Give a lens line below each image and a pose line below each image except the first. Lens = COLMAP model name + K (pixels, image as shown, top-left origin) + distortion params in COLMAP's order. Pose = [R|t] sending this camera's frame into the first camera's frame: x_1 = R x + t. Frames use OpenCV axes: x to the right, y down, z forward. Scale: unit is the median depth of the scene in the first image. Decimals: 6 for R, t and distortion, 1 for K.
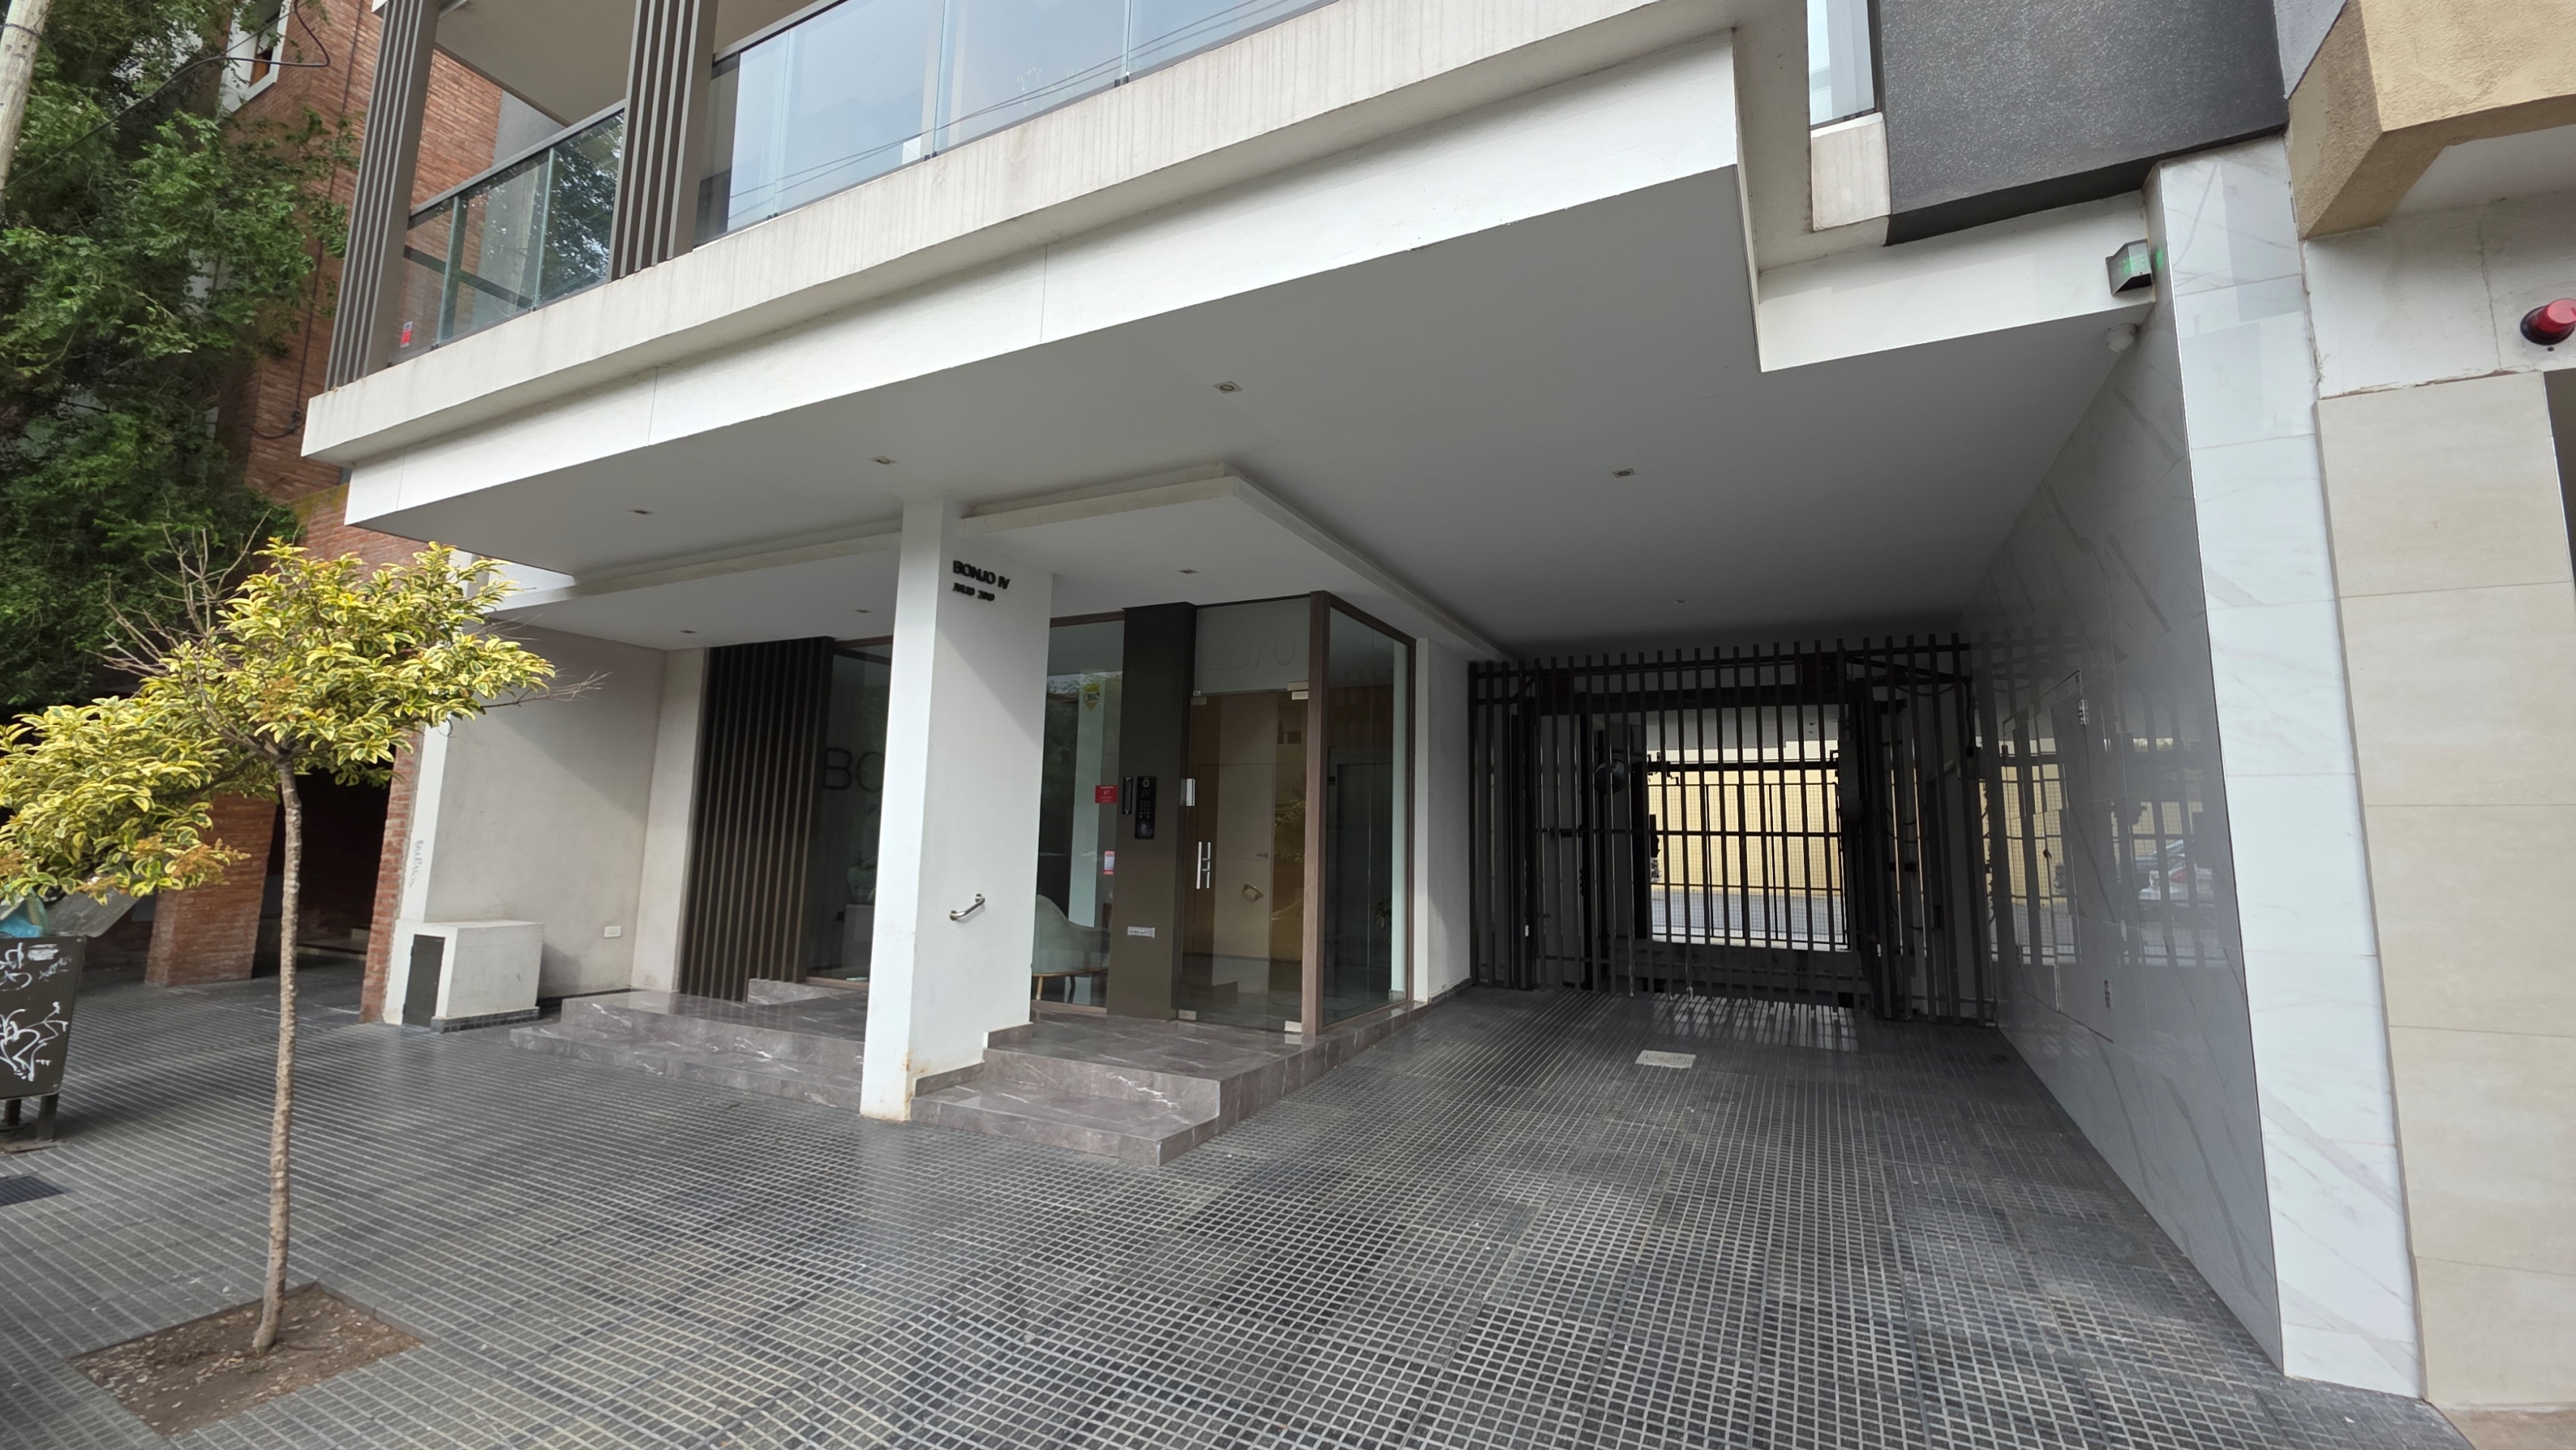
lens RADIAL K [[1028.4, 0, 1287.6], [0, 1028.4, 709.2], [0, 0, 1]] dist [0.014693, -0.008697]
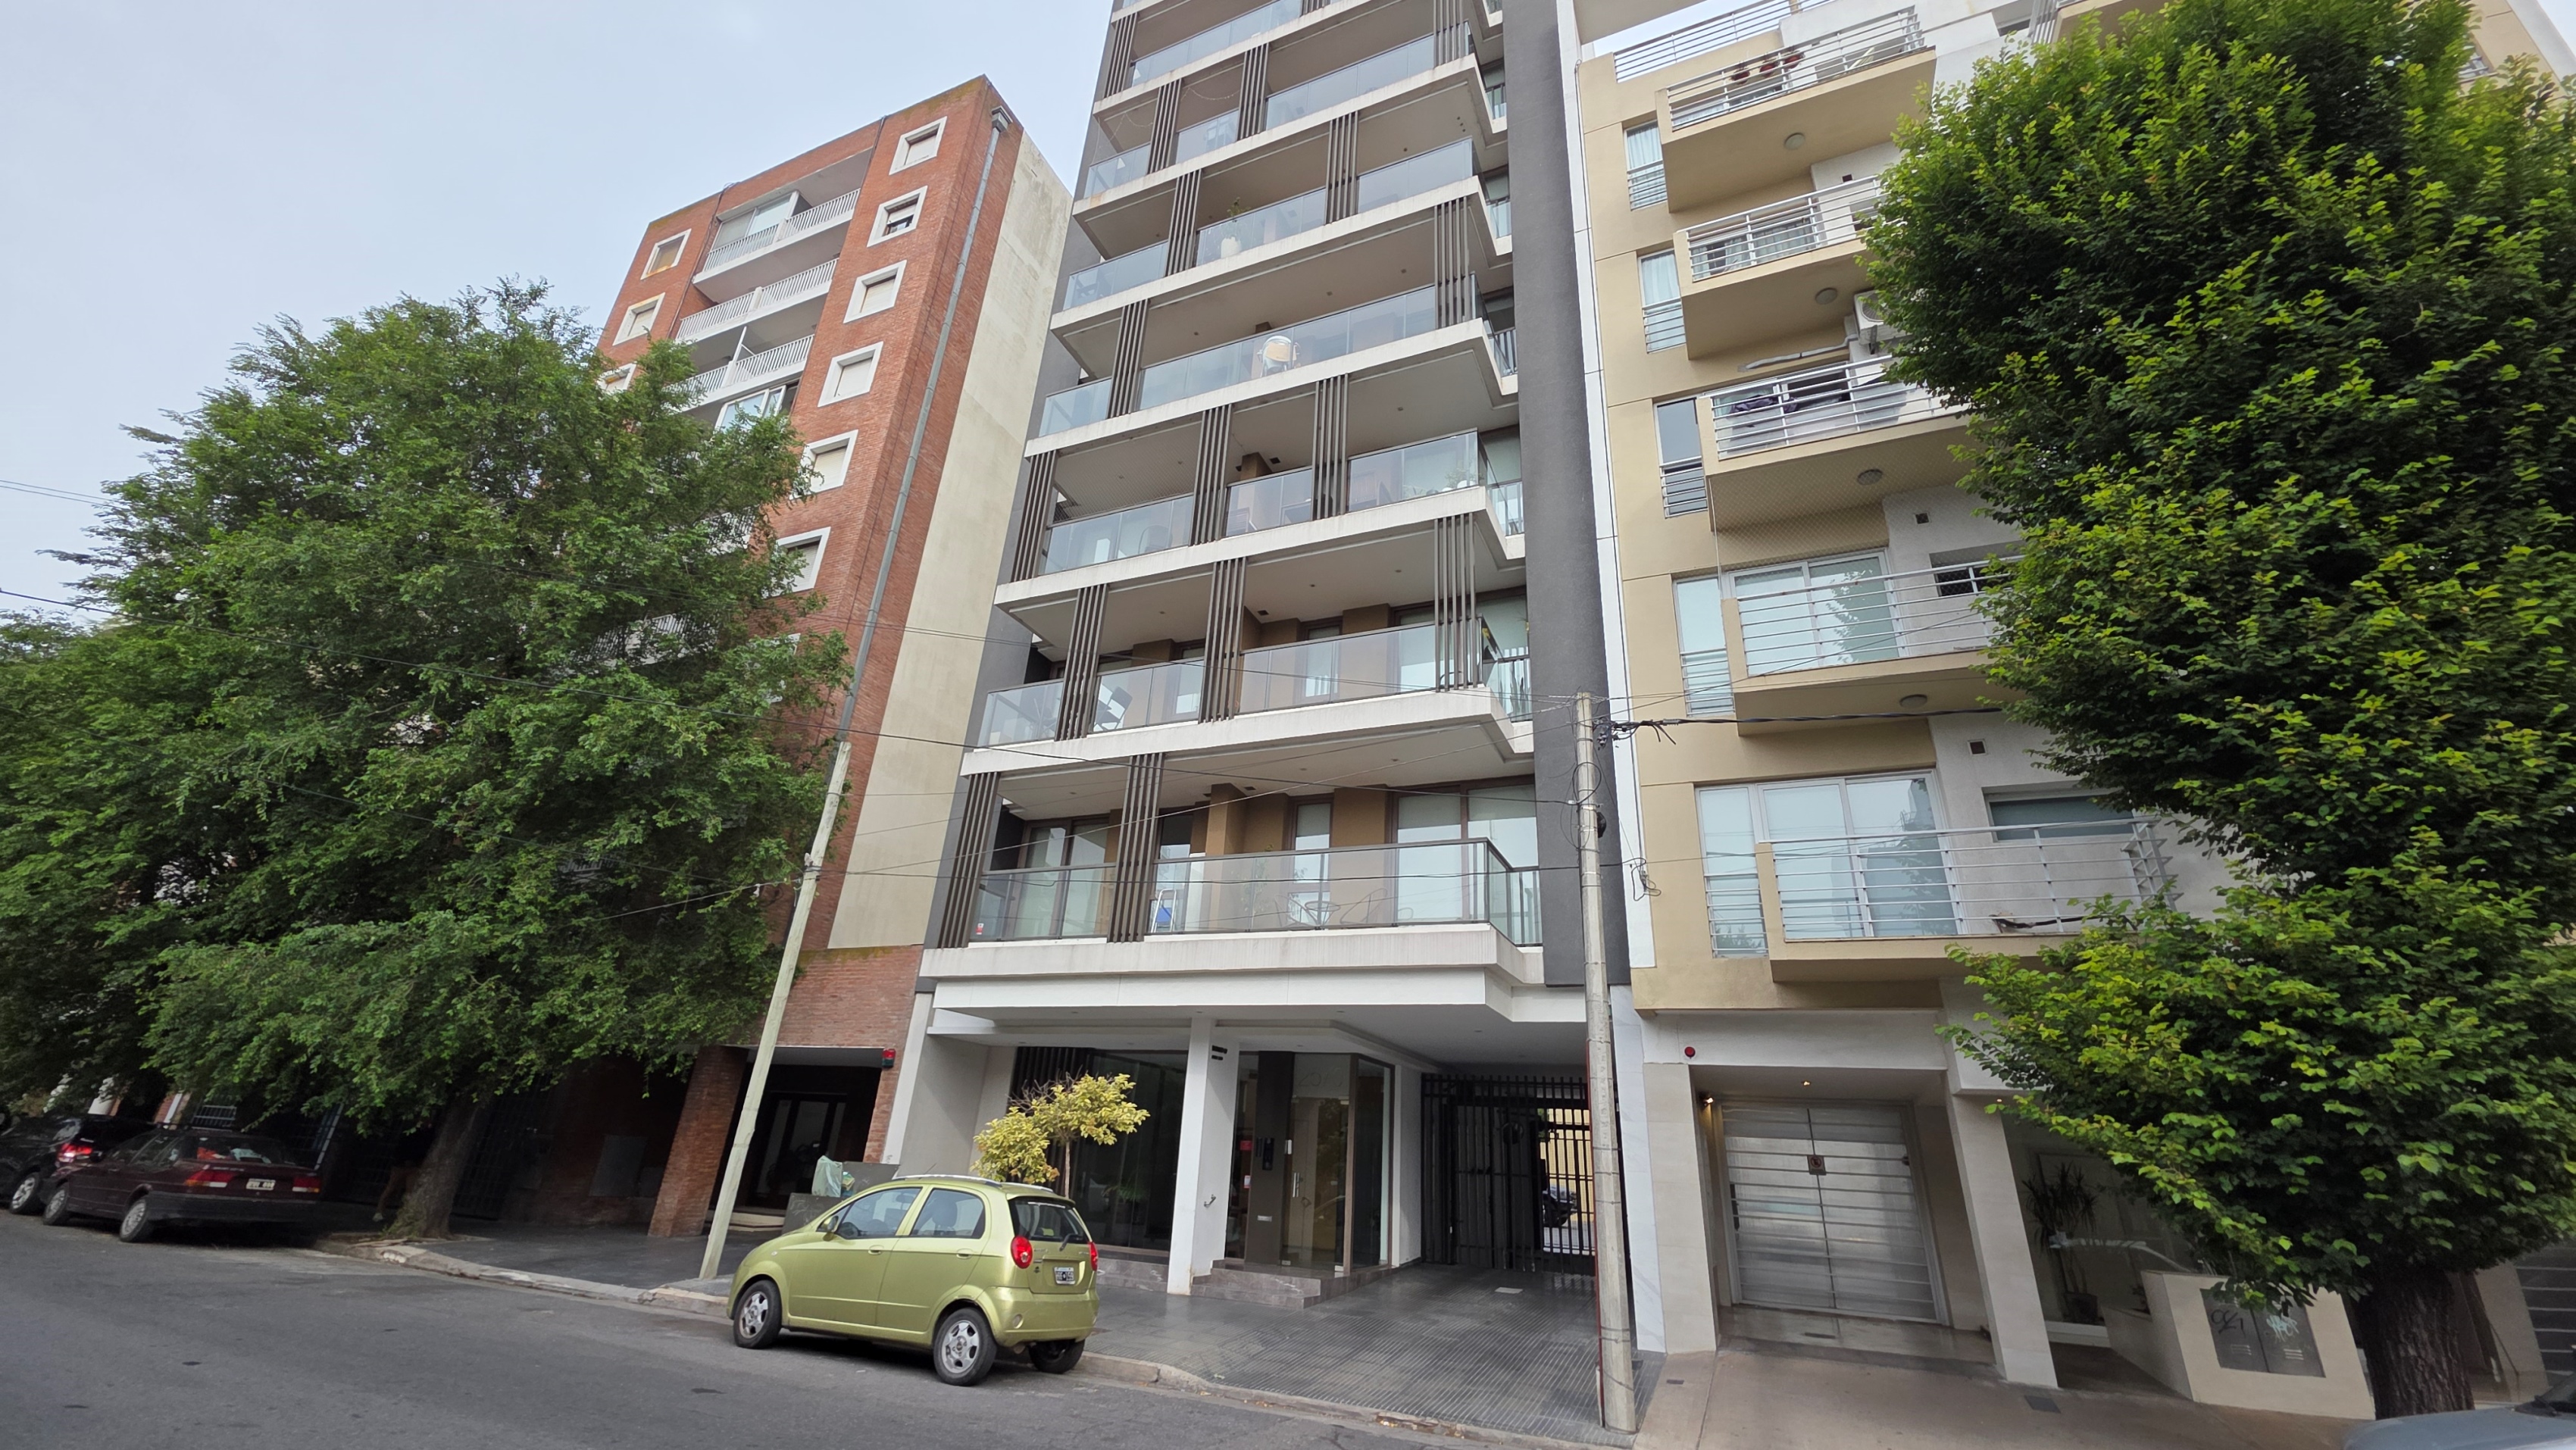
lens RADIAL K [[1028.4, 0, 1287.6], [0, 1028.4, 709.2], [0, 0, 1]] dist [0.014693, -0.008697]
pose [[0.997906, 0.055563, 0.033110, -0.219924], [-0.044028, 0.958529, -0.281573, -0.185686], [-0.047381, 0.279525, 0.958969, -1.290059]]
